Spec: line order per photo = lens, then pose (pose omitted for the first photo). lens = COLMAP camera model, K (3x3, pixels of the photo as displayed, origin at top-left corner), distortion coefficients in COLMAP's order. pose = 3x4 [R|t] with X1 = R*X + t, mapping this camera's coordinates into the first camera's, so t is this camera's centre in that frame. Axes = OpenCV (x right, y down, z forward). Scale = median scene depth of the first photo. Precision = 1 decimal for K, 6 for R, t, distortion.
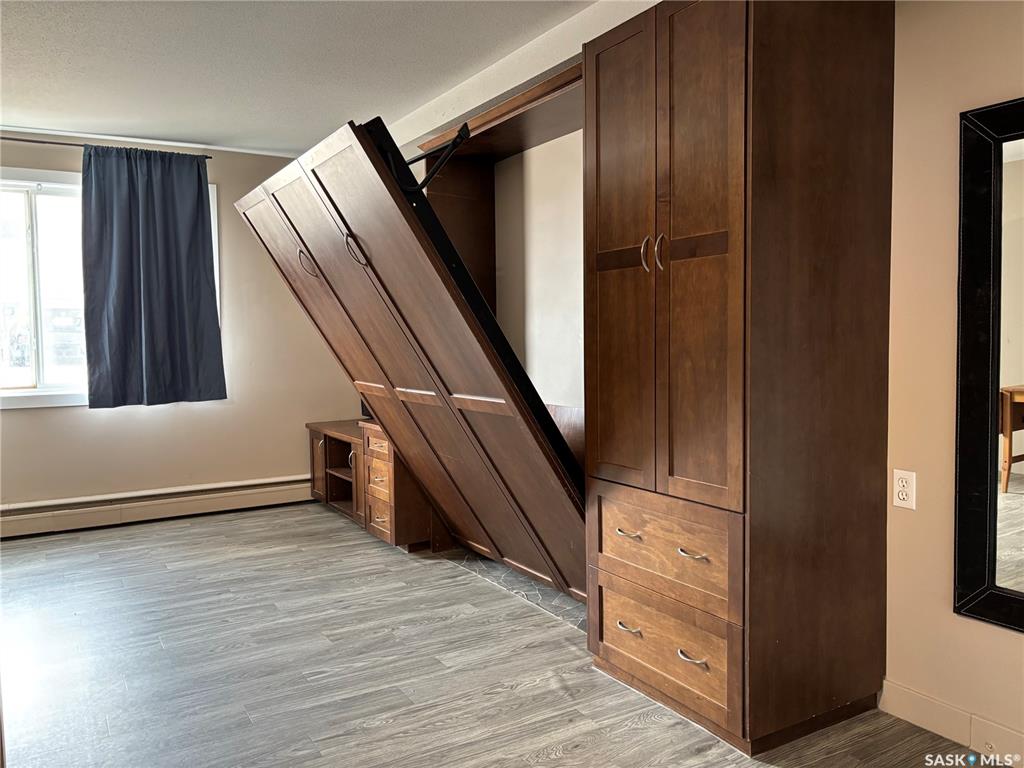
lens RADIAL K [[782.1, 0, 506.2], [0, 782.1, 380.2], [0, 0, 1]] dist [0.055589, -0.063058]
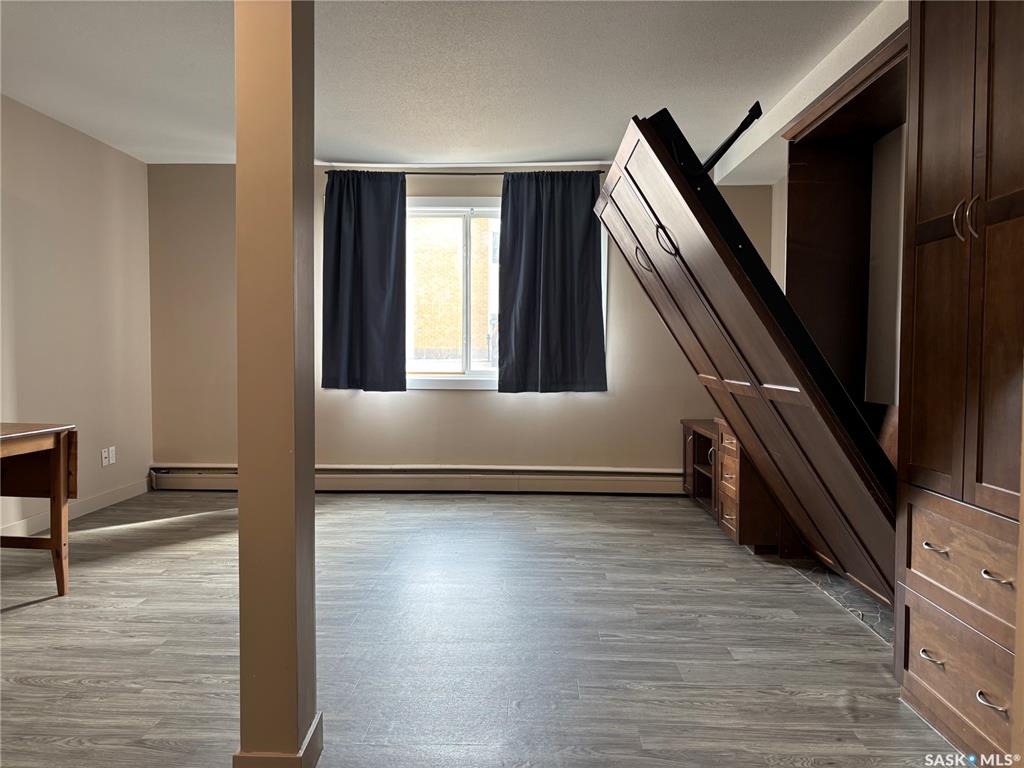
lens RADIAL K [[777.6, 0, 504.6], [0, 777.6, 382.5], [0, 0, 1]] dist [0.048042, -0.061492]
pose [[0.841645, 0.040951, -0.538476, 0.151809], [-0.048271, 0.998834, 0.000511, 0.025638], [0.537869, 0.025563, 0.842641, 0.011581]]
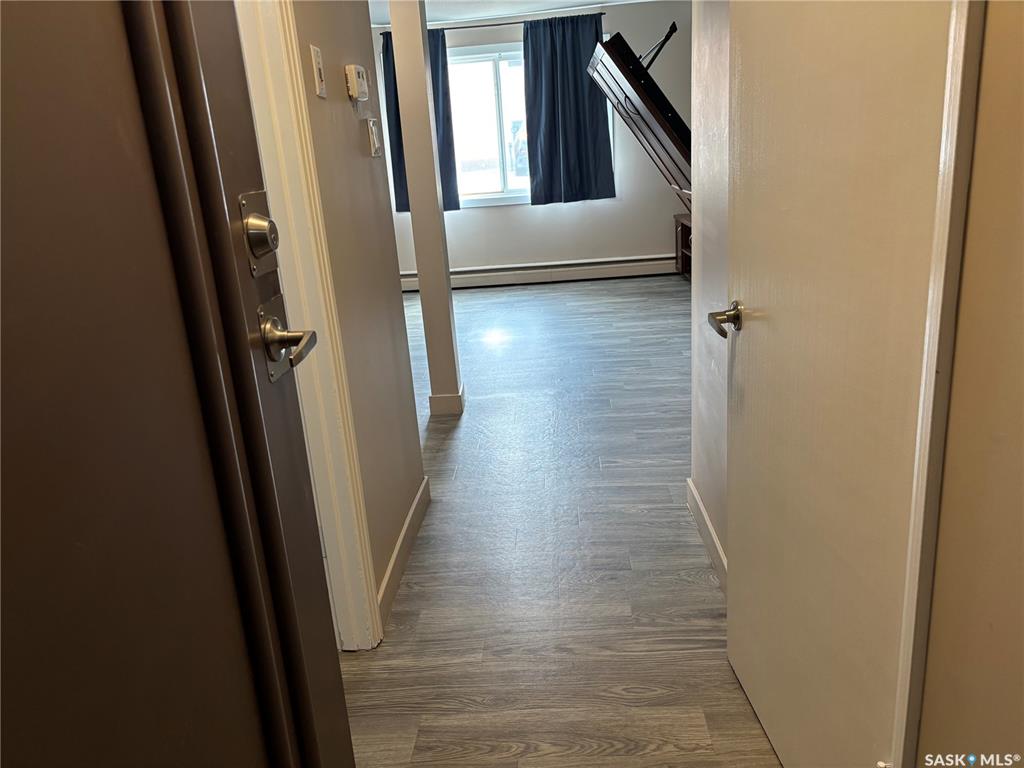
lens RADIAL K [[787.5, 0, 507.9], [0, 787.5, 397.5], [0, 0, 1]] dist [0.040116, -0.003050]
pose [[0.829395, 0.118696, -0.545907, 0.431199], [0.030927, 0.965915, 0.257005, 0.000017], [0.557805, -0.230042, 0.797455, -0.465955]]
